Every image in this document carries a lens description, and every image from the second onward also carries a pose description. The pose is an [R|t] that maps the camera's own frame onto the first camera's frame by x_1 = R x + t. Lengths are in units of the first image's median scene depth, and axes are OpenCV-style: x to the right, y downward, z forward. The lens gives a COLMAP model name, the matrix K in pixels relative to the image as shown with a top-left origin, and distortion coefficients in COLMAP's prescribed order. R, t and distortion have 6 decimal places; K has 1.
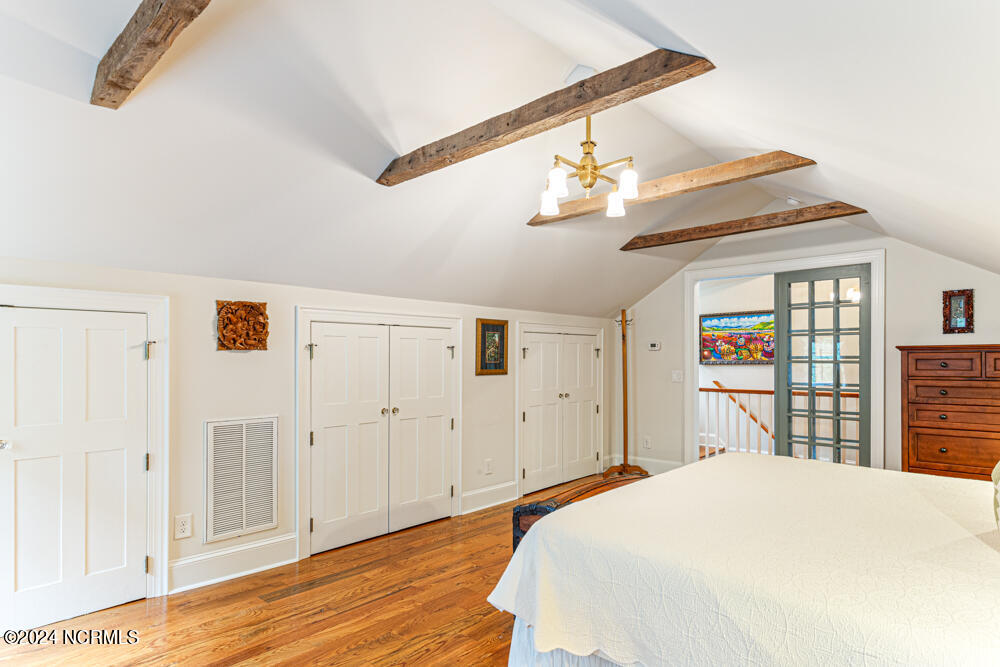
lens RADIAL K [[533.3, 0, 501.8], [0, 533.3, 361.4], [0, 0, 1]] dist [0.002546, 0.000211]
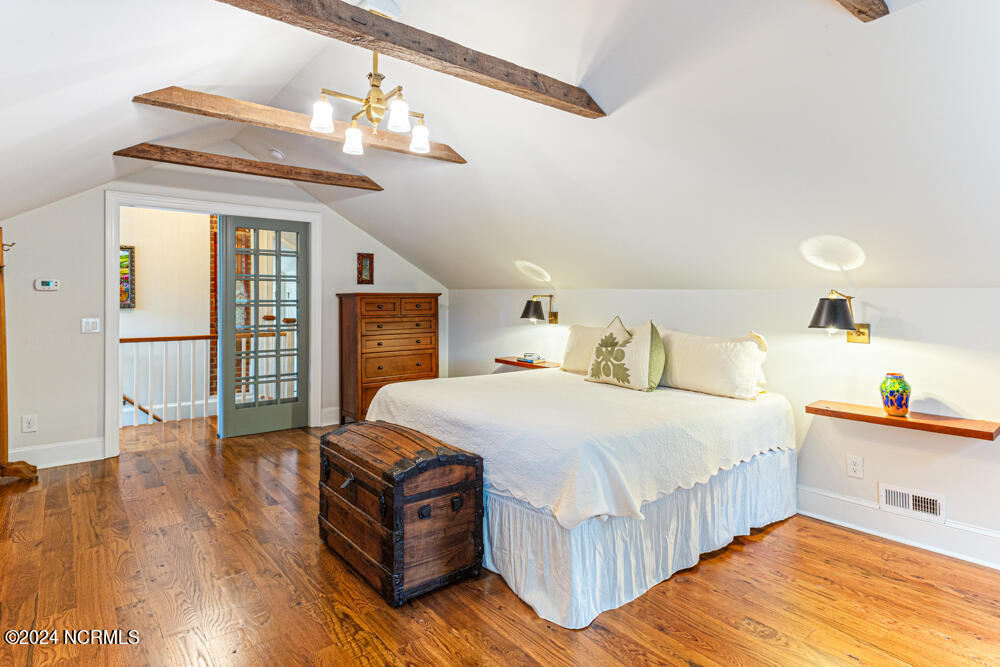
lens RADIAL K [[554.0, 0, 502.2], [0, 554.0, 298.1], [0, 0, 1]] dist [0.000856, 0.000085]
pose [[0.146809, 0.006380, 0.989144, -0.532812], [0.003540, 0.999969, -0.006976, -0.004816], [-0.989158, 0.004526, 0.146782, 0.438499]]
